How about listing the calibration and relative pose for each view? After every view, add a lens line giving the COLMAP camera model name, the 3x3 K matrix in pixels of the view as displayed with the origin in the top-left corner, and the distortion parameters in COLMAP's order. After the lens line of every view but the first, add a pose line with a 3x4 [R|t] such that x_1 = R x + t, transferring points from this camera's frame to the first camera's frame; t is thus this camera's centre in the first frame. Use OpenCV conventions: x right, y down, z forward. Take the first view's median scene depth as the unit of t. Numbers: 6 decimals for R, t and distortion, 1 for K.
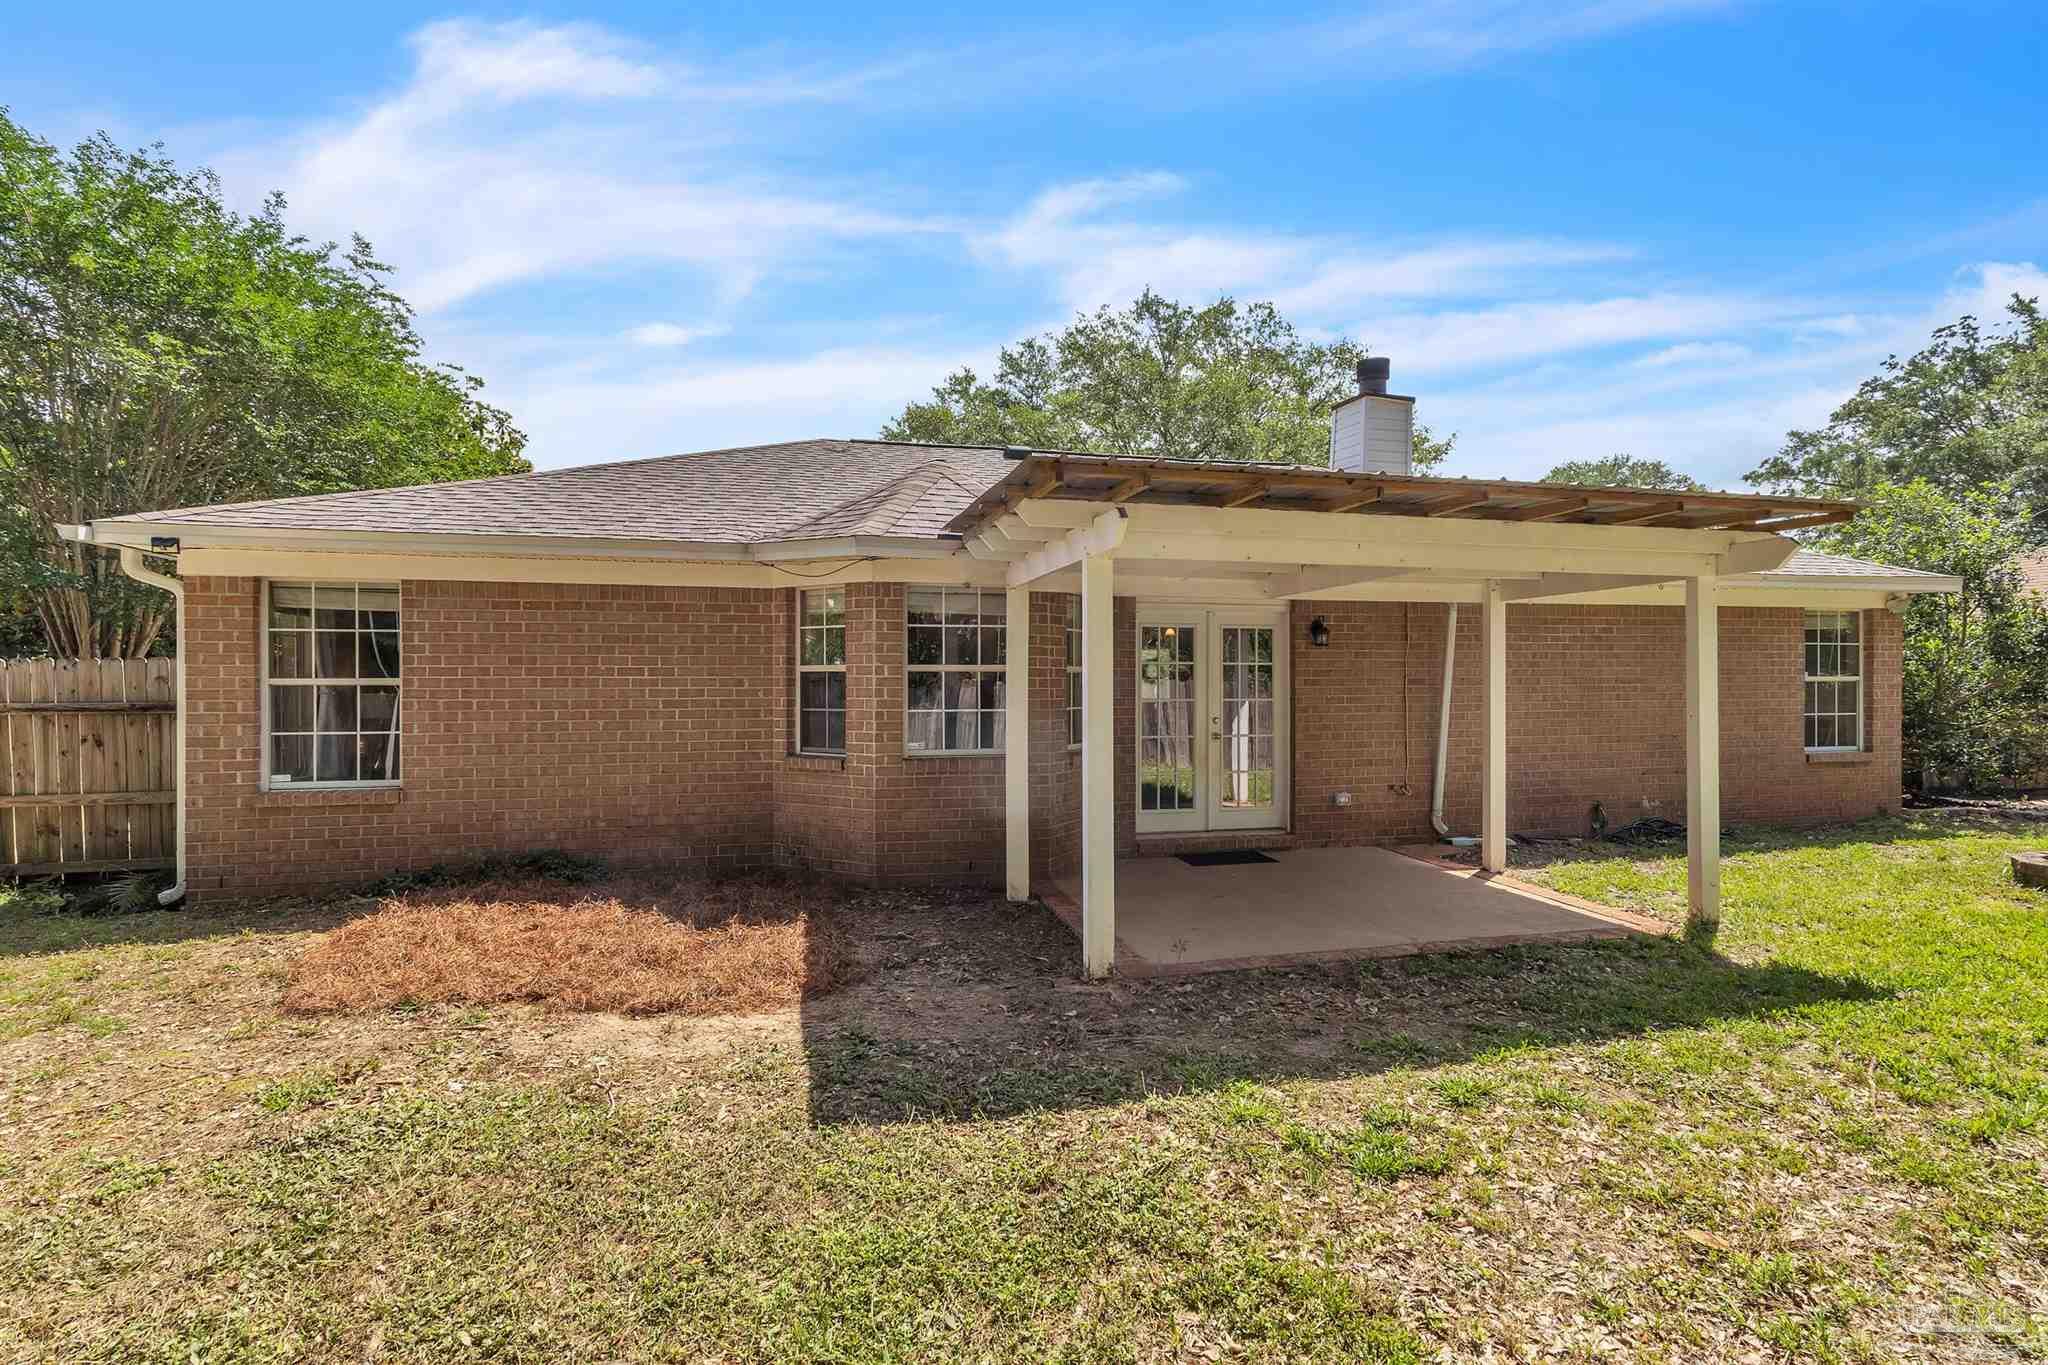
lens RADIAL K [[936.8, 0, 1024.5], [0, 936.8, 678.6], [0, 0, 1]] dist [0.001502, 0.002229]
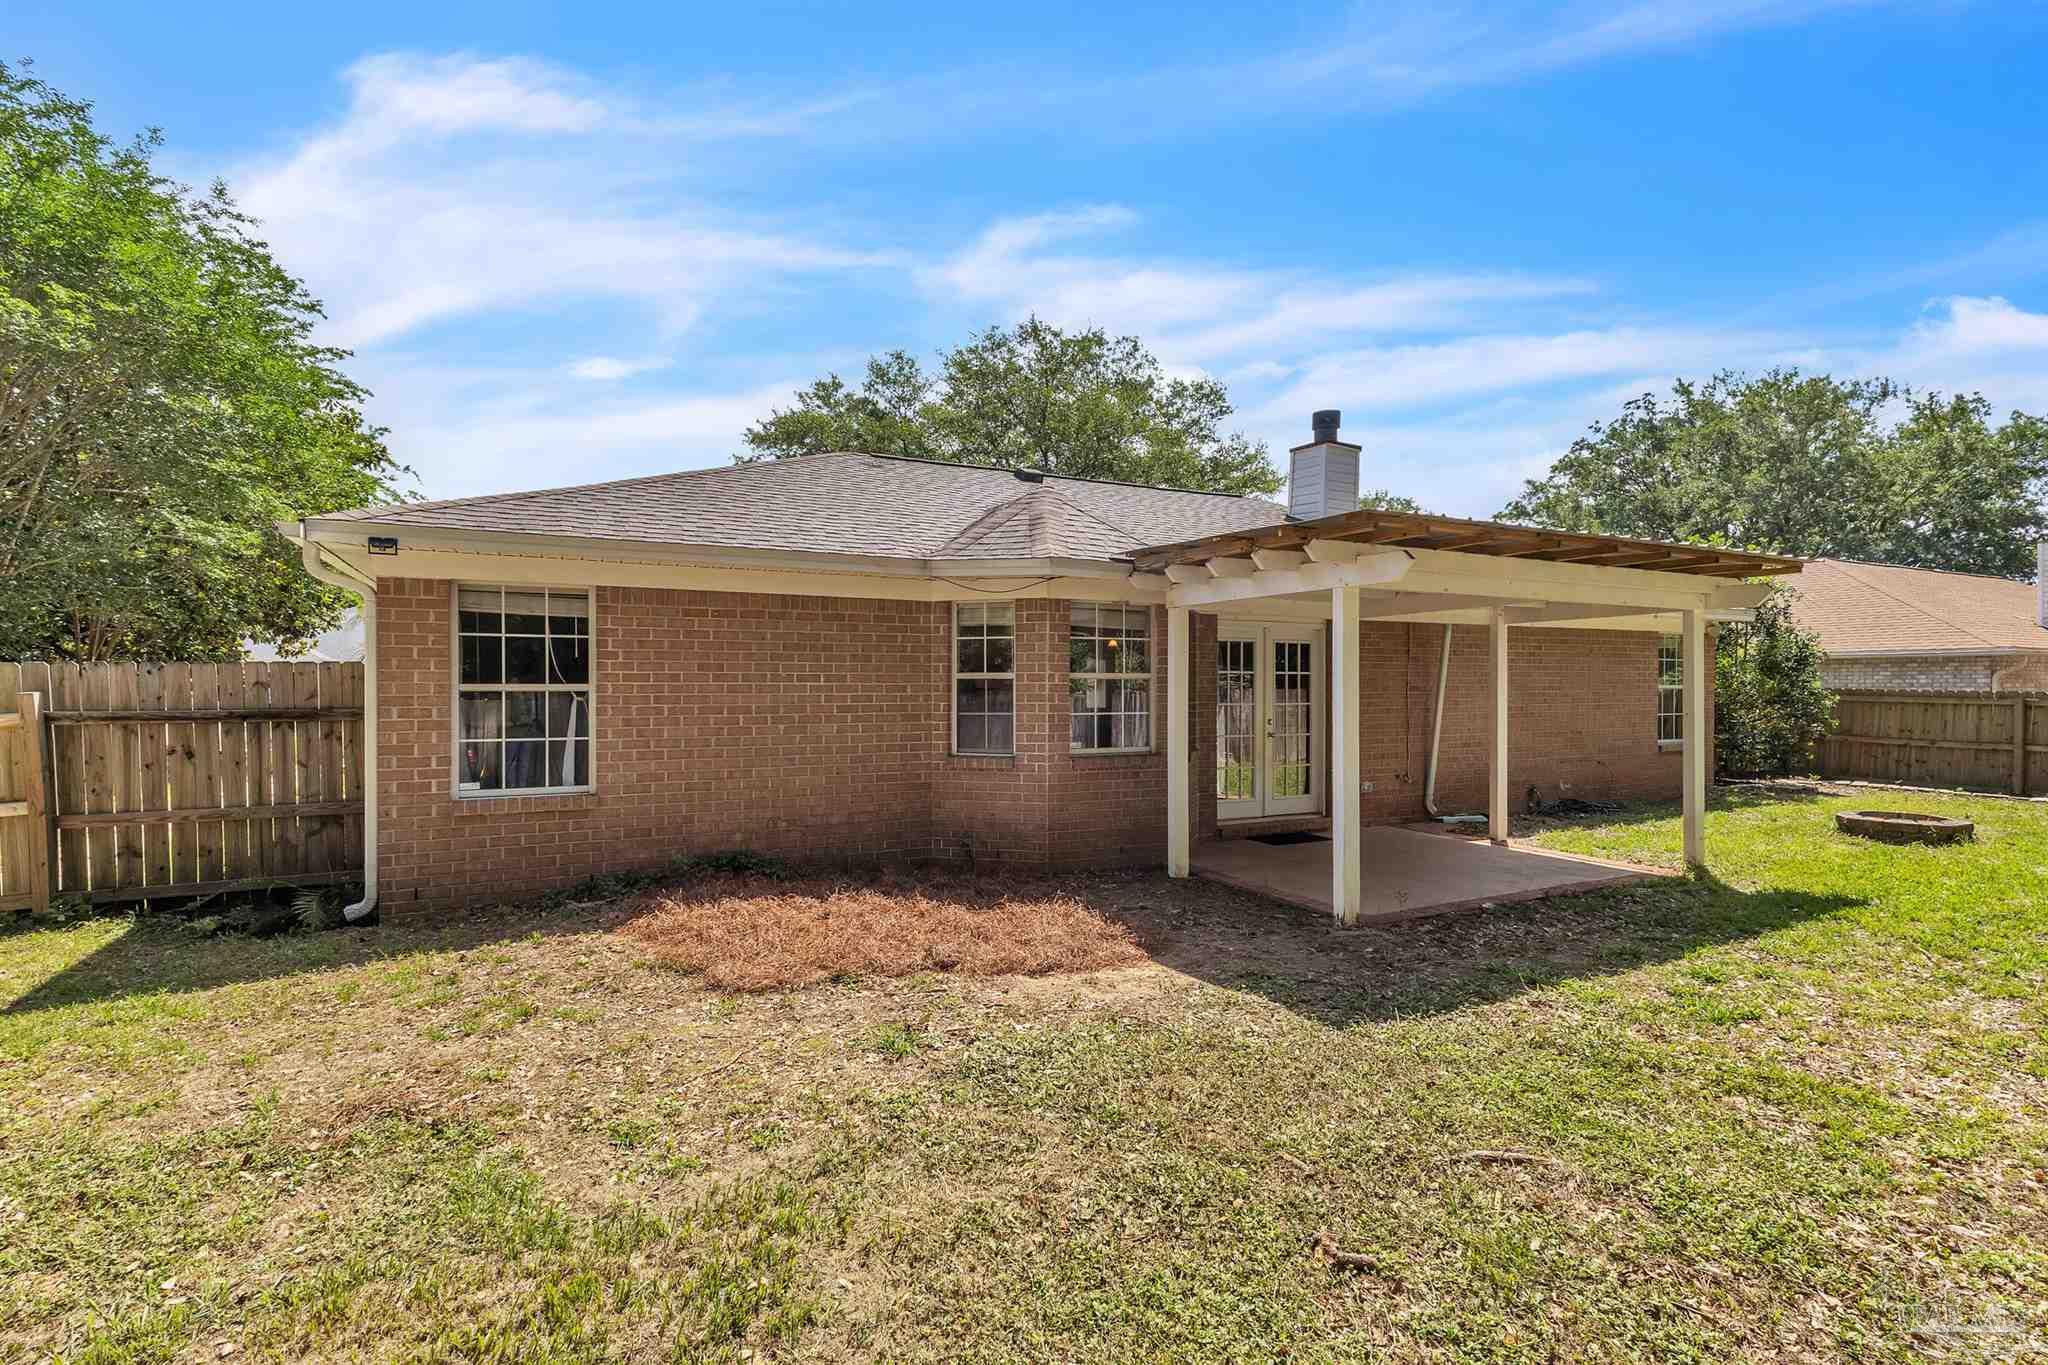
lens RADIAL K [[936.8, 0, 1022.5], [0, 936.8, 694.1], [0, 0, 1]] dist [0.001502, 0.002229]
pose [[0.973969, -0.000555, 0.226682, -0.421517], [-0.001091, 0.999974, 0.007134, 0.002537], [-0.226680, -0.007195, 0.973943, -0.073598]]
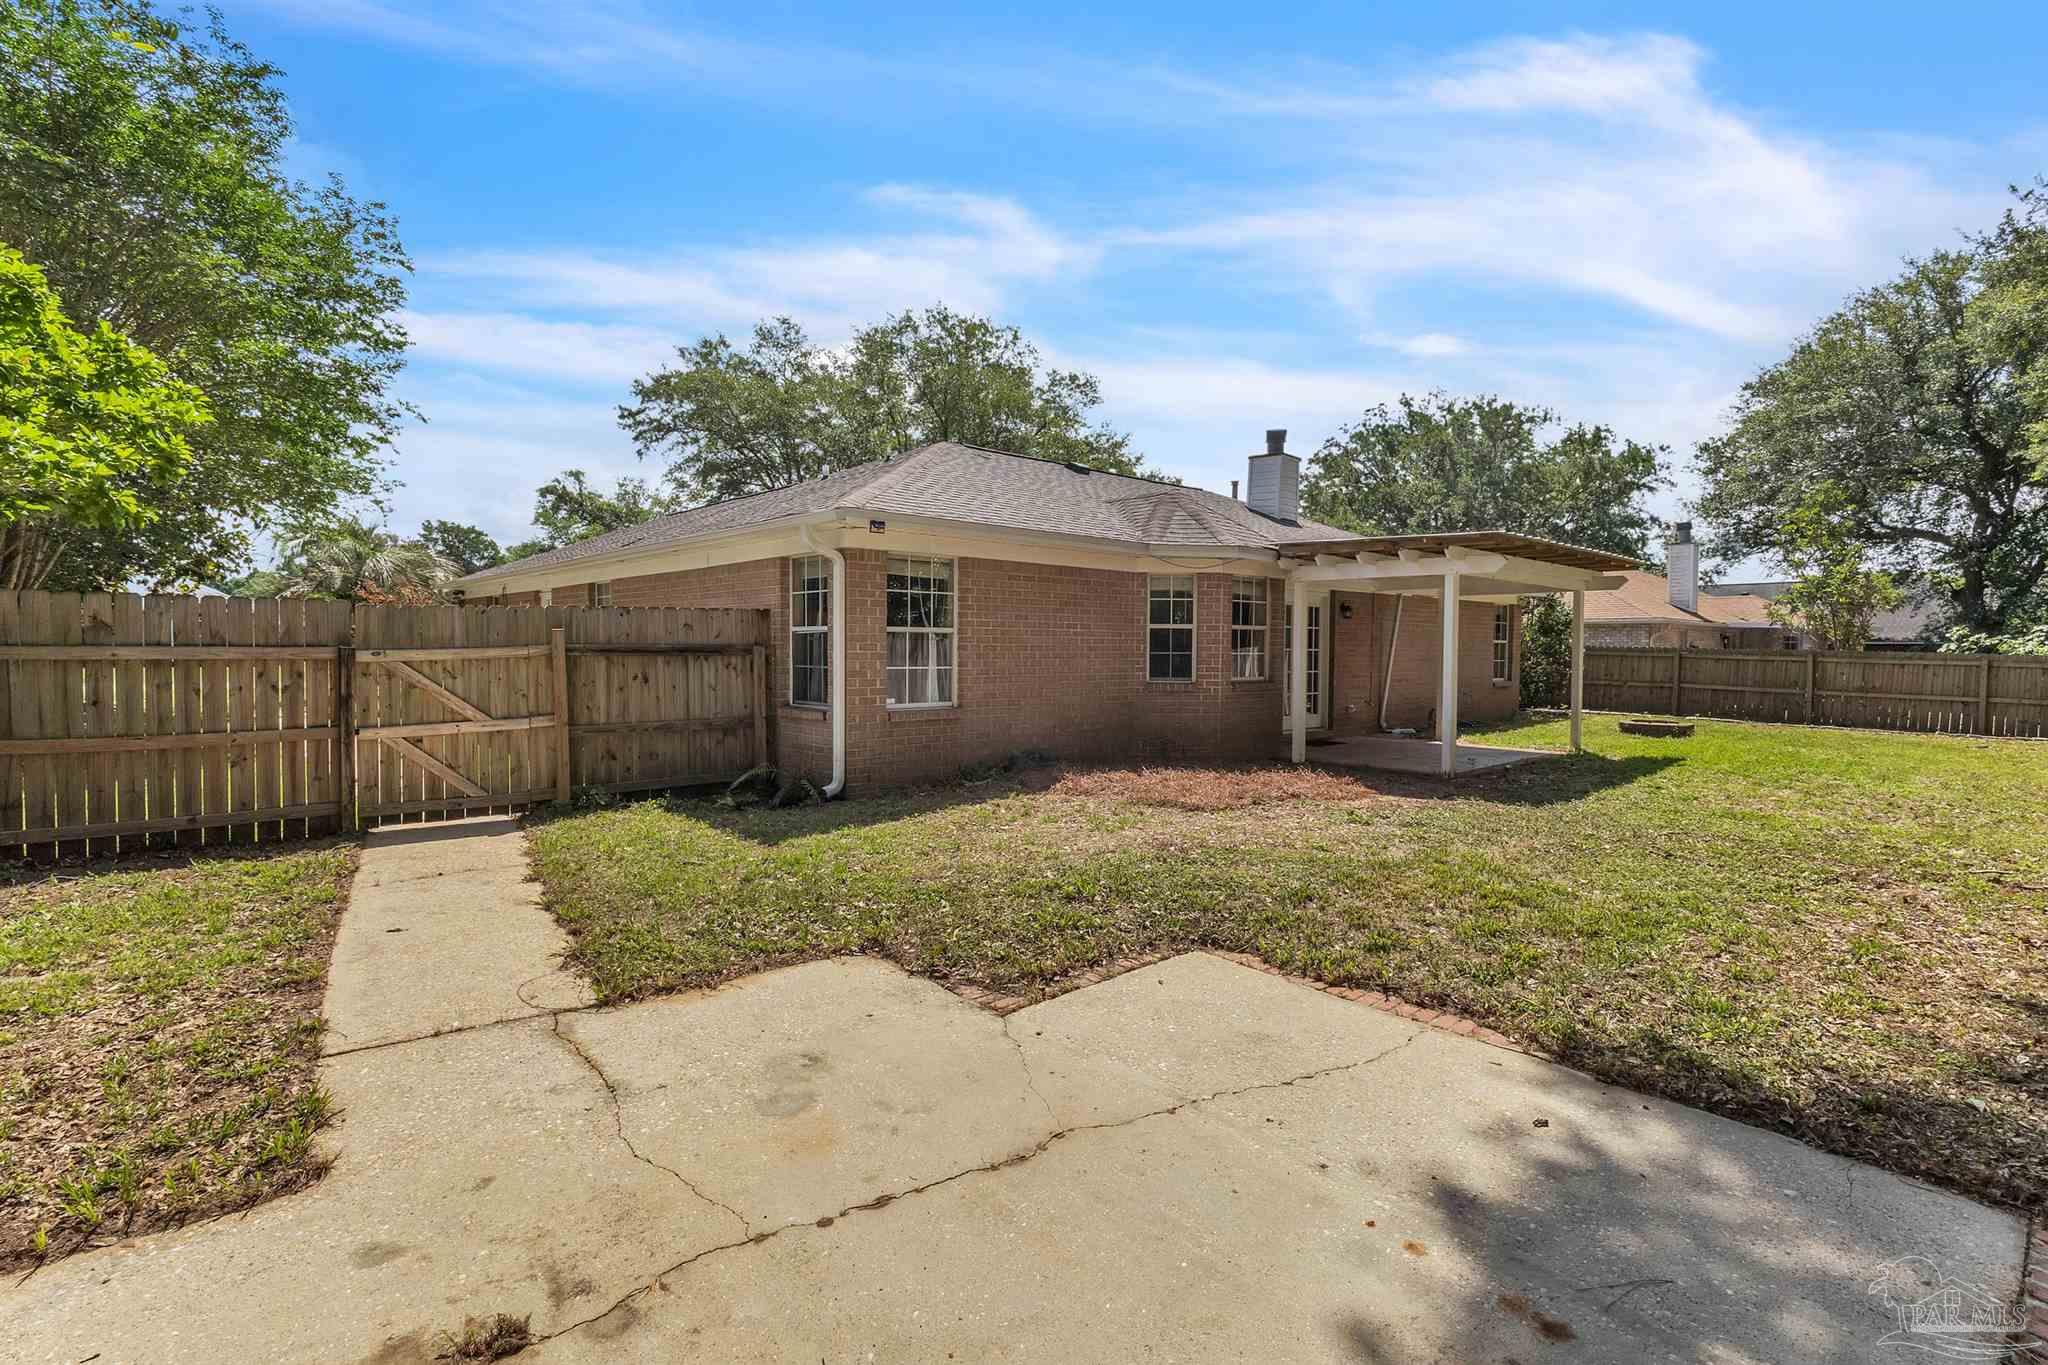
lens RADIAL K [[936.8, 0, 1019.2], [0, 936.8, 678.4], [0, 0, 1]] dist [0.001502, 0.002229]
pose [[0.880808, -0.009024, 0.473387, -1.176080], [-0.006892, 0.999468, 0.031875, 0.027722], [-0.473423, -0.031339, 0.880277, -0.247044]]
